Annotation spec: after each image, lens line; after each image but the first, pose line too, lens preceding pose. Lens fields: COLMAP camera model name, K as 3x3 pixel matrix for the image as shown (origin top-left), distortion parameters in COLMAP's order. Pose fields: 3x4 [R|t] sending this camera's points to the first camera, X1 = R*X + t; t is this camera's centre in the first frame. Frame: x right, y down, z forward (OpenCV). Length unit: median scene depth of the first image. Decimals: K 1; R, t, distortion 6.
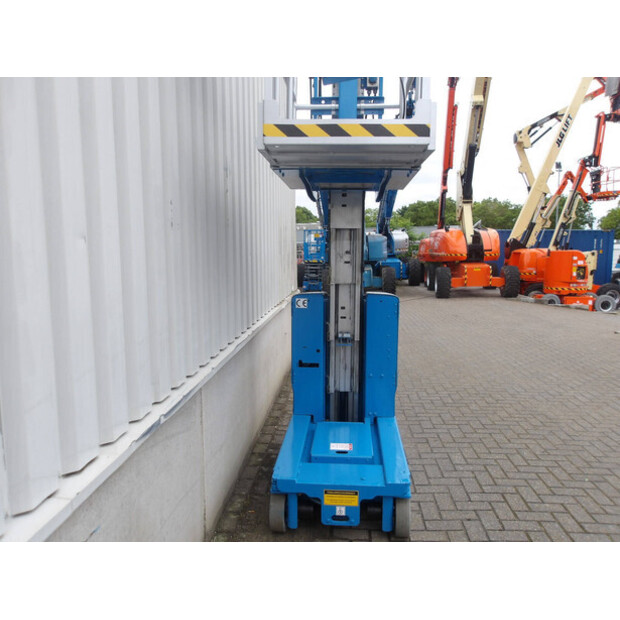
lens RADIAL K [[505.8, 0, 311.6], [0, 505.8, 308.6], [0, 0, 1]] dist [-0.001407, 0.006915]
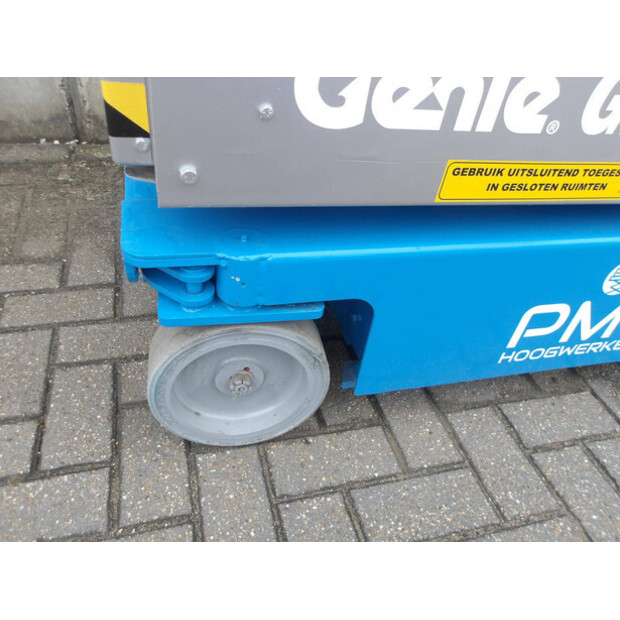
lens RADIAL K [[505.8, 0, 315.1], [0, 505.8, 307.4], [0, 0, 1]] dist [-0.001407, 0.006915]
pose [[0.328546, 0.638502, -0.695969, 0.284247], [-0.232971, 0.768892, 0.595424, 0.170520], [0.915304, -0.033483, 0.401369, 0.753044]]
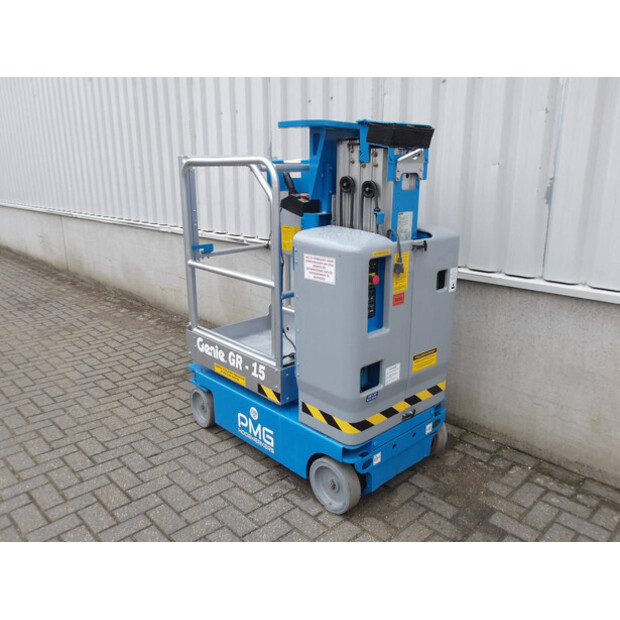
lens RADIAL K [[505.8, 0, 310.1], [0, 505.8, 308.5], [0, 0, 1]] dist [-0.001407, 0.006915]
pose [[-0.674708, 0.198664, -0.710846, 0.616908], [-0.080959, 0.937364, 0.338813, -0.150249], [0.733631, 0.286149, -0.616363, 1.442253]]
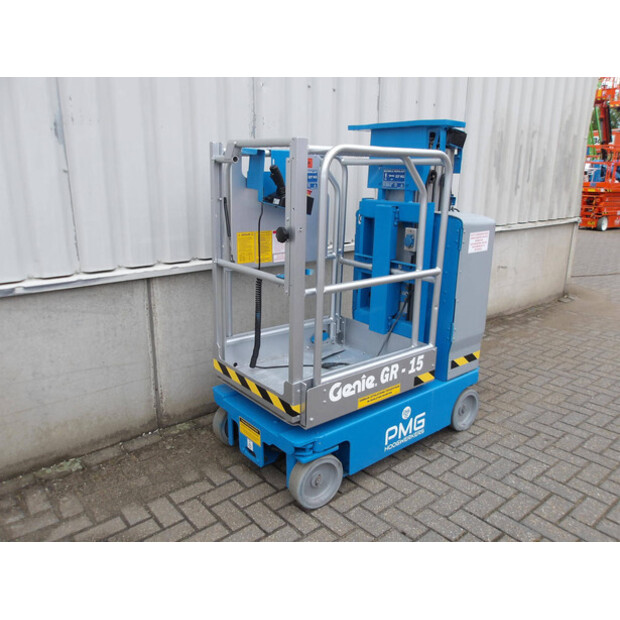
lens RADIAL K [[505.8, 0, 308.8], [0, 505.8, 309.8], [0, 0, 1]] dist [-0.001407, 0.006915]
pose [[0.692912, 0.201017, -0.692434, 0.550072], [-0.094989, 0.977430, 0.188699, -0.013734], [0.714738, -0.064978, 0.696368, 0.356153]]
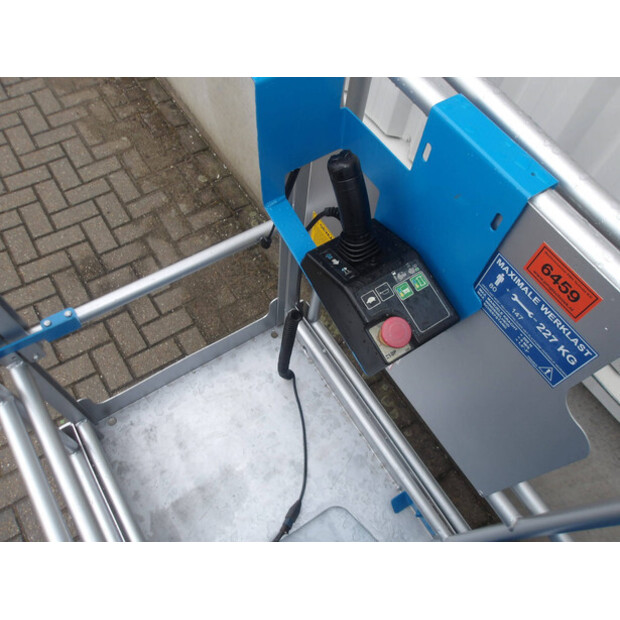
lens RADIAL K [[505.8, 0, 311.9], [0, 505.8, 309.7], [0, 0, 1]] dist [-0.001407, 0.006915]
pose [[-0.789260, 0.487688, -0.373135, 0.102315], [-0.168616, 0.412172, 0.895368, -0.204731], [0.590456, 0.769594, -0.243079, 0.898435]]
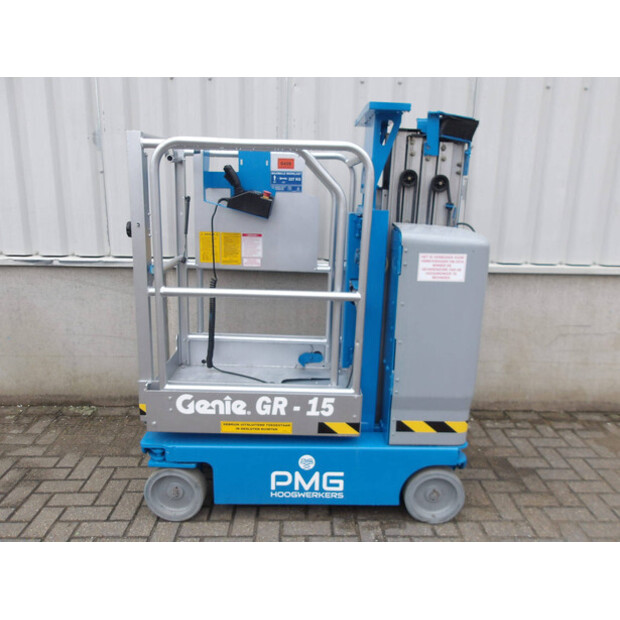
lens RADIAL K [[505.8, 0, 311.4], [0, 505.8, 308.5], [0, 0, 1]] dist [-0.001407, 0.006915]
pose [[0.086625, 0.242740, -0.966216, 0.708651], [-0.137430, 0.963501, 0.229737, -0.058371], [0.986716, 0.112886, 0.116823, 0.875096]]
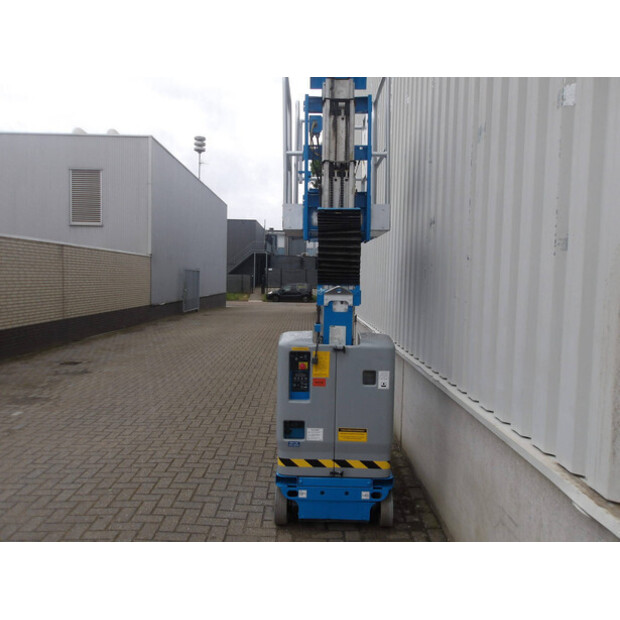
lens RADIAL K [[505.8, 0, 313.4], [0, 505.8, 309.6], [0, 0, 1]] dist [-0.001407, 0.006915]
pose [[-0.996613, -0.014825, -0.080889, 0.194159], [-0.029161, 0.983409, 0.179042, -0.254349], [0.076893, 0.180795, -0.980510, 2.010200]]
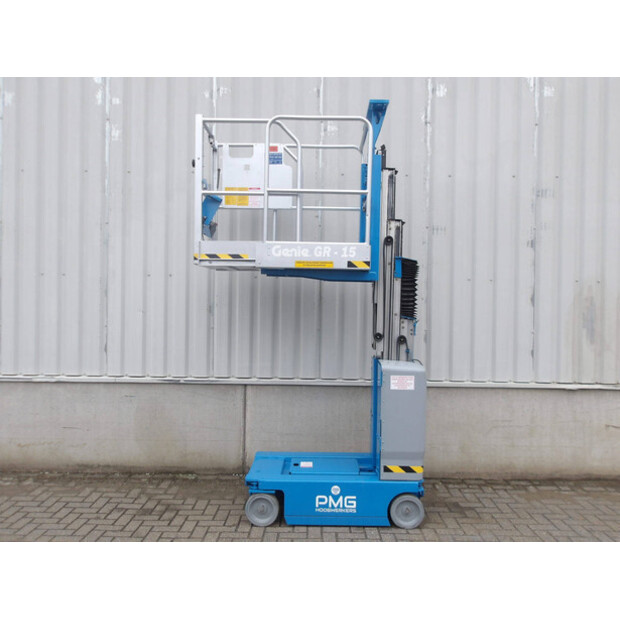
lens RADIAL K [[505.8, 0, 310.9], [0, 505.8, 307.0], [0, 0, 1]] dist [-0.001407, 0.006915]
pose [[0.060505, 0.006694, -0.998145, 1.266846], [-0.131331, 0.991338, -0.001312, -0.130114], [0.989490, 0.131167, 0.060860, 0.787592]]
